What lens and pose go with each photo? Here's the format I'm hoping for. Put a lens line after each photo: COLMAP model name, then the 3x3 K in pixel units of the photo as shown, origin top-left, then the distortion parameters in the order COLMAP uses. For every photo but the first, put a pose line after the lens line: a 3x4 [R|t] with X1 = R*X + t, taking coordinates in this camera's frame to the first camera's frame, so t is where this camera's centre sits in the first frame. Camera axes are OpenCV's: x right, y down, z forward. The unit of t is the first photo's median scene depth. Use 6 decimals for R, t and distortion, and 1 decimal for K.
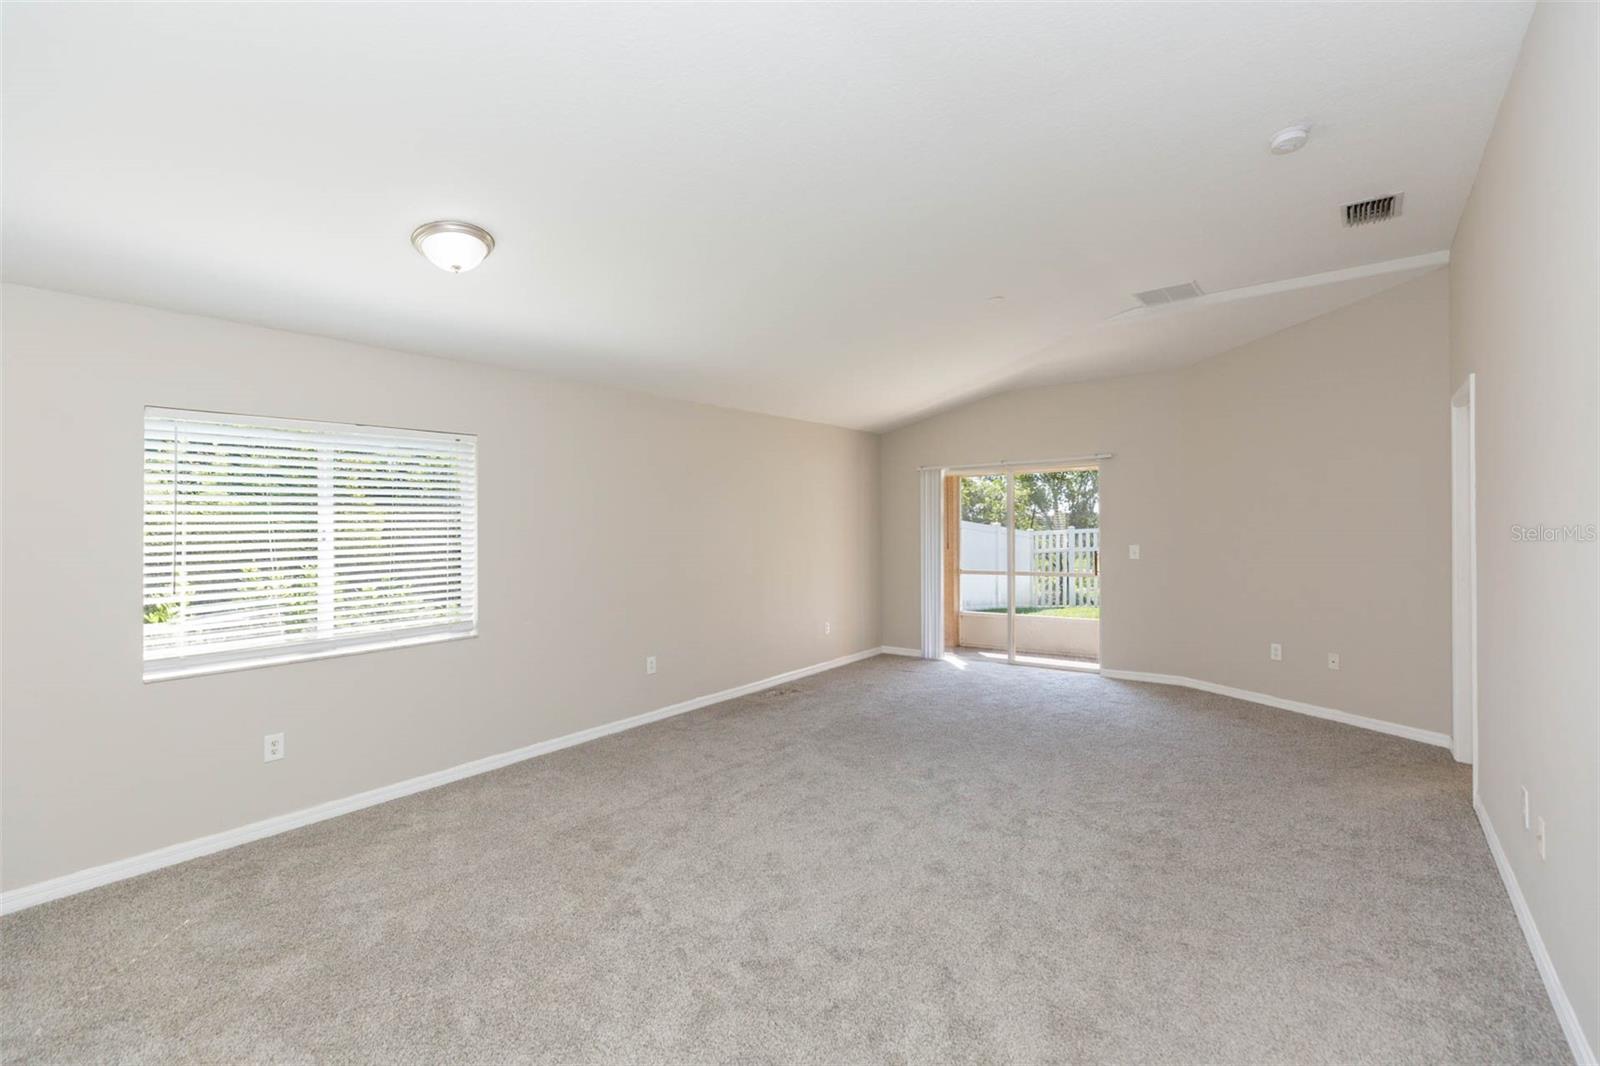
lens RADIAL K [[723.9, 0, 793.3], [0, 723.9, 515.0], [0, 0, 1]] dist [0.000295, 0.000109]
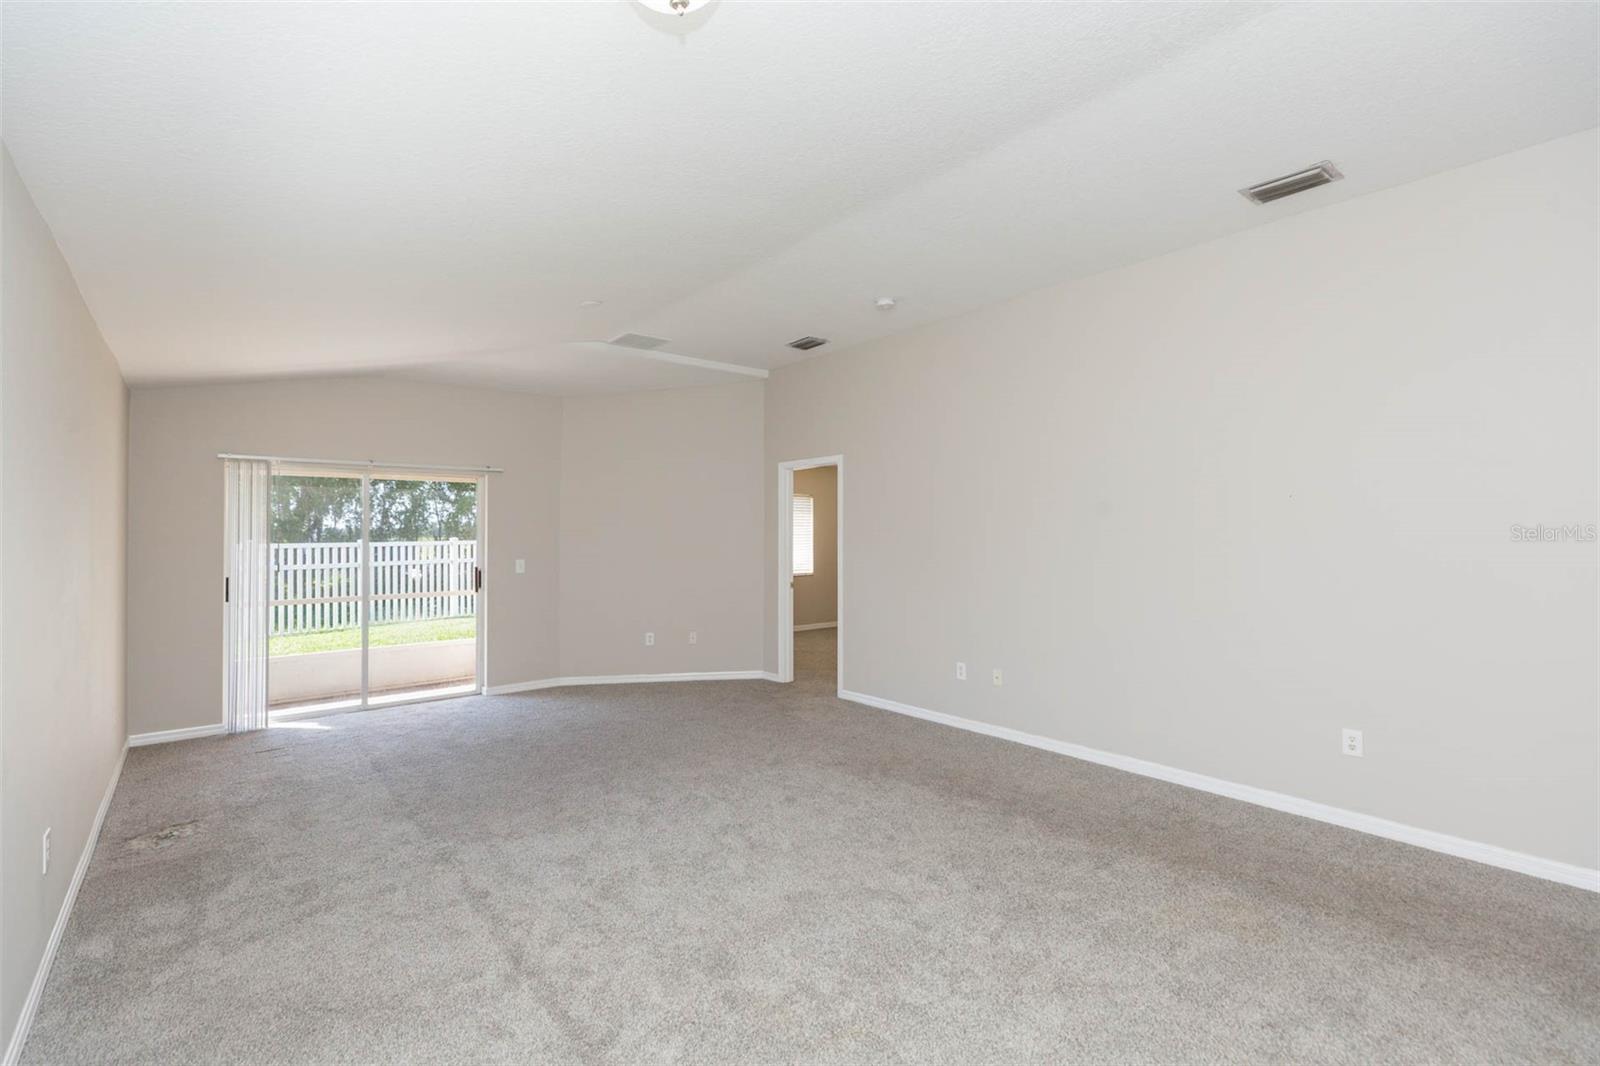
lens RADIAL K [[721.4, 0, 819.4], [0, 721.4, 528.2], [0, 0, 1]] dist [-0.000061, -0.000178]
pose [[0.208450, 0.021075, 0.977806, -0.549047], [-0.013083, 0.999738, -0.018759, 0.013980], [-0.977945, -0.008883, 0.208671, 0.464775]]
